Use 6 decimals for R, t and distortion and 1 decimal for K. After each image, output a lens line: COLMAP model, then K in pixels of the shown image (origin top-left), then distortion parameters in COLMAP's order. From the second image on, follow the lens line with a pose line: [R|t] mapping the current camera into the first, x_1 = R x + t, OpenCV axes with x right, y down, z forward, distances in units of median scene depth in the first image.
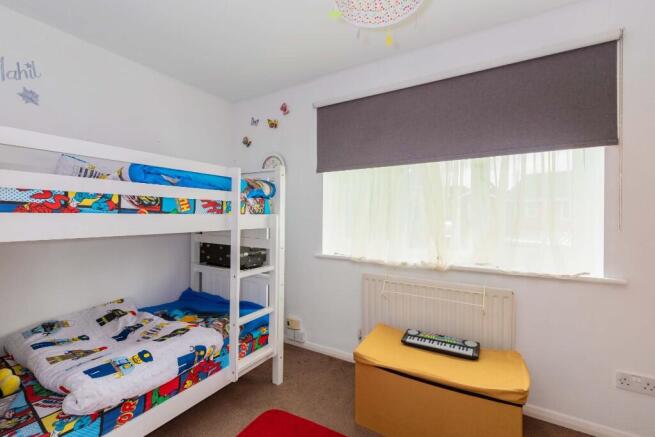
lens RADIAL K [[286.7, 0, 327.5], [0, 286.7, 218.5], [0, 0, 1]] dist [0.000074, -0.000005]
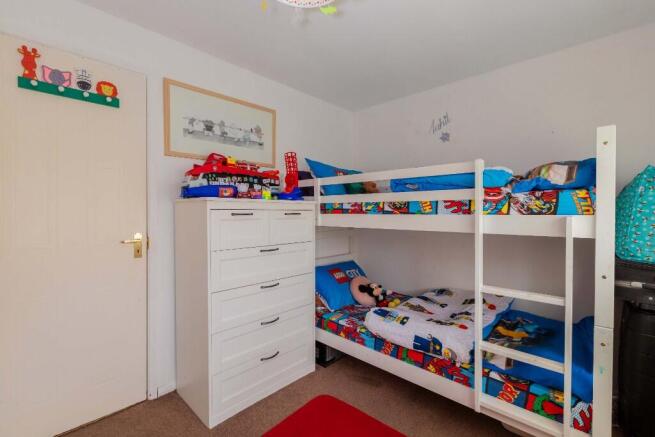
lens RADIAL K [[291.5, 0, 327.5], [0, 291.5, 218.5], [0, 0, 1]] dist [0.010437, 0.000182]
pose [[-0.216992, 0.011024, -0.976111, 0.698073], [-0.016655, 0.999749, 0.014993, -0.010455], [0.976031, 0.019511, -0.216754, 0.847023]]
